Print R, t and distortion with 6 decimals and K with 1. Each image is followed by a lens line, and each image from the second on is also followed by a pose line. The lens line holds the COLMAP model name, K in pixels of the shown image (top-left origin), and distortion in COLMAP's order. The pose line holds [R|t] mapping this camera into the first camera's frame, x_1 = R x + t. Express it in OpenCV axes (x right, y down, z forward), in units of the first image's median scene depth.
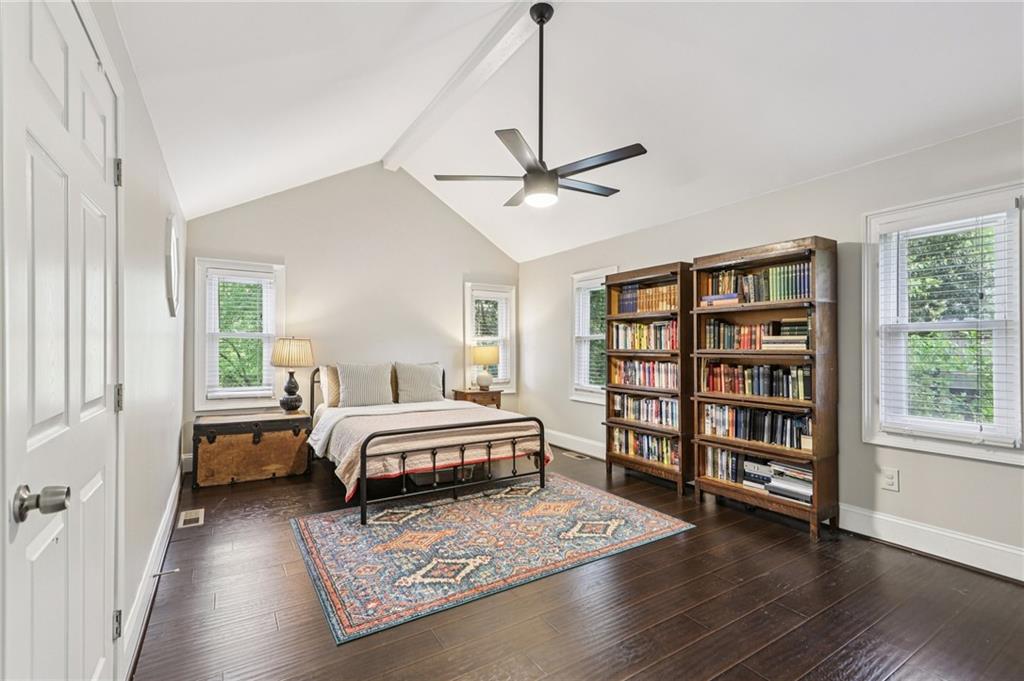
lens RADIAL K [[457.1, 0, 512.2], [0, 457.1, 344.6], [0, 0, 1]] dist [0.005358, 0.001880]
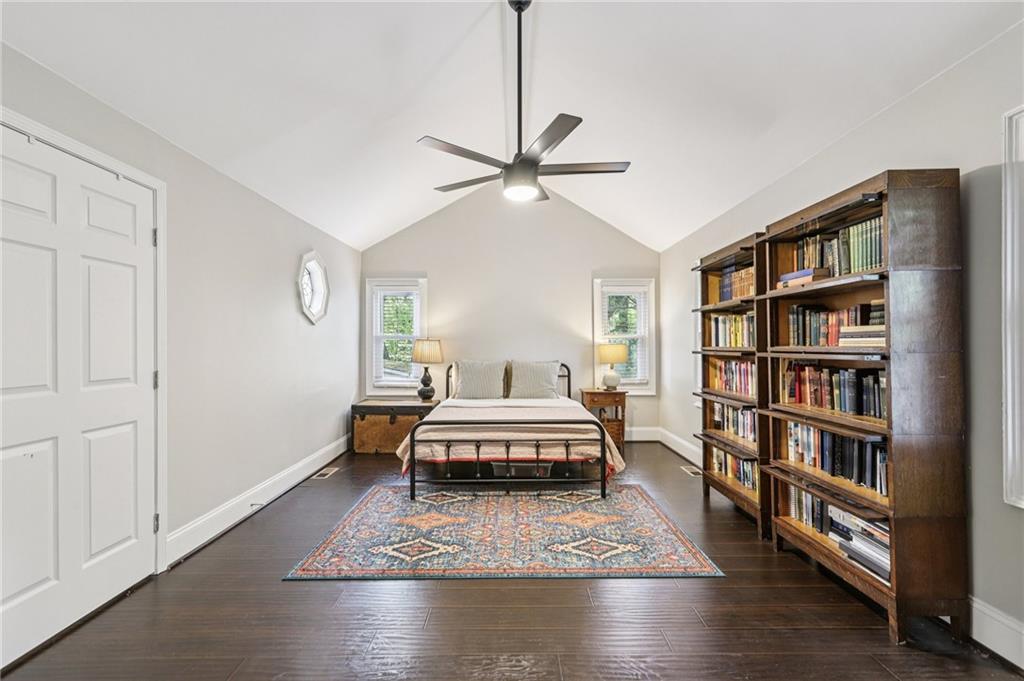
lens RADIAL K [[457.1, 0, 512.1], [0, 457.1, 342.1], [0, 0, 1]] dist [0.005358, 0.001880]
pose [[0.847726, -0.010892, -0.530322, 0.447256], [0.009589, 0.999940, -0.005210, 0.003043], [0.530347, -0.000668, 0.847780, 0.135309]]
